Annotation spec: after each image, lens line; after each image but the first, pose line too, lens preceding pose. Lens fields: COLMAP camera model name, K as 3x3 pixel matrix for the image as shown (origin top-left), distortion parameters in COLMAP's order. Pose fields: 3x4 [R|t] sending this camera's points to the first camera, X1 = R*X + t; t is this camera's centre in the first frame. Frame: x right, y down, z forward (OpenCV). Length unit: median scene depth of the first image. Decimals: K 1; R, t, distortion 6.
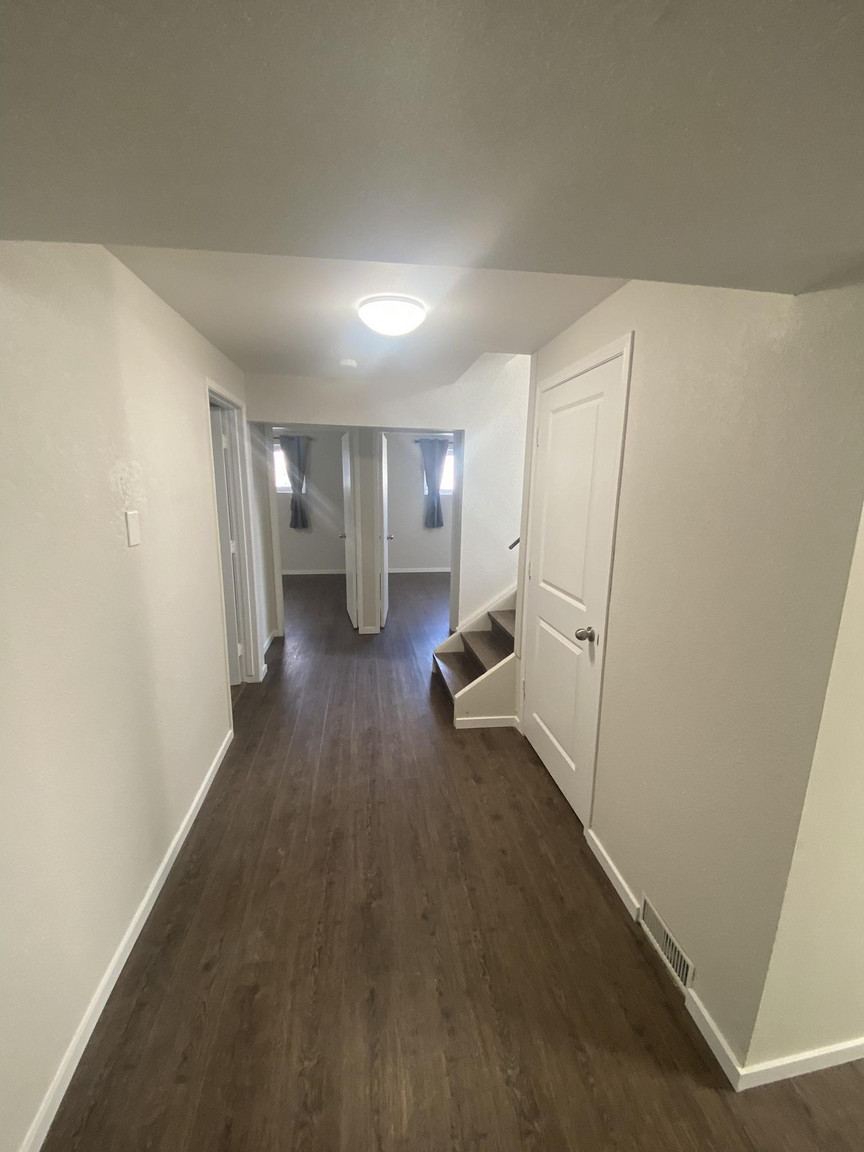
lens RADIAL K [[463.7, 0, 439.9], [0, 463.7, 584.1], [0, 0, 1]] dist [-0.034975, -0.002622]
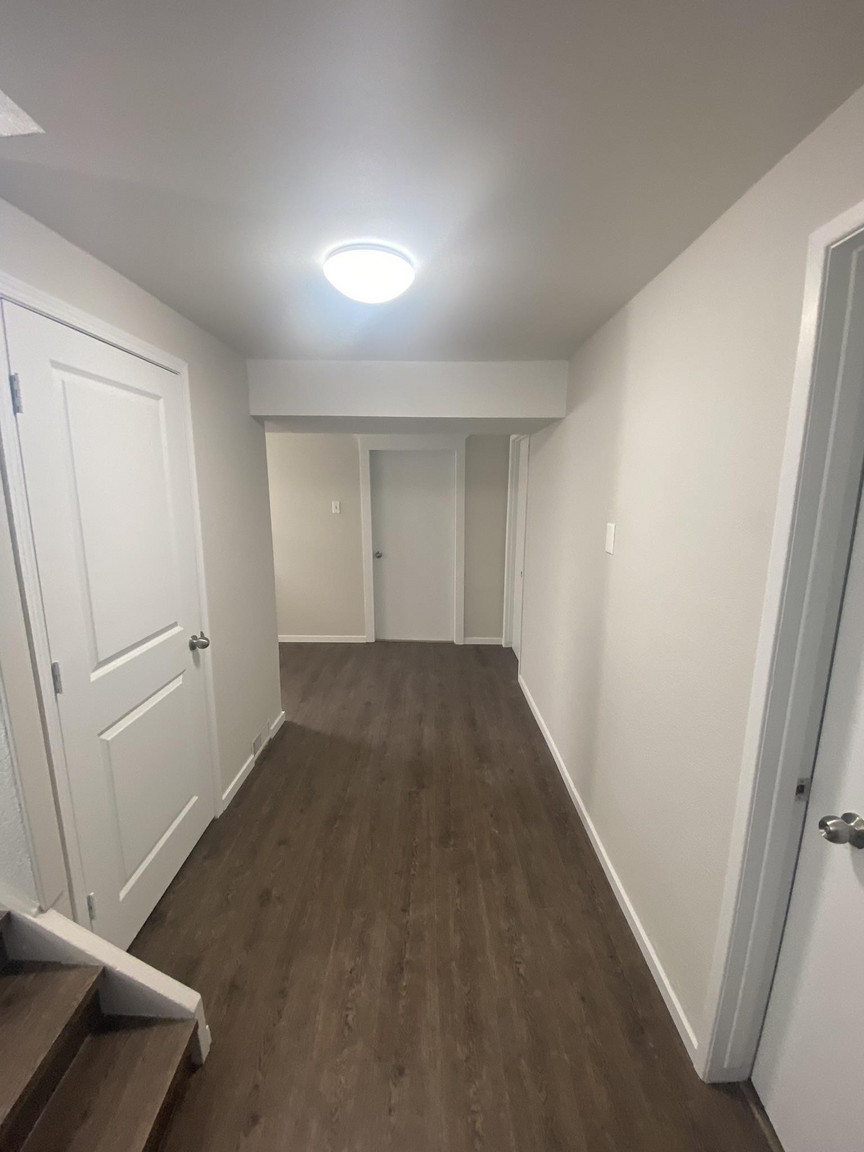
lens RADIAL K [[463.7, 0, 434.8], [0, 463.7, 575.4], [0, 0, 1]] dist [-0.034975, -0.002622]
pose [[-0.988051, -0.050589, 0.145590, -0.295214], [0.010202, 0.921061, 0.389284, -0.365802], [-0.153791, 0.386117, -0.909539, 1.581372]]
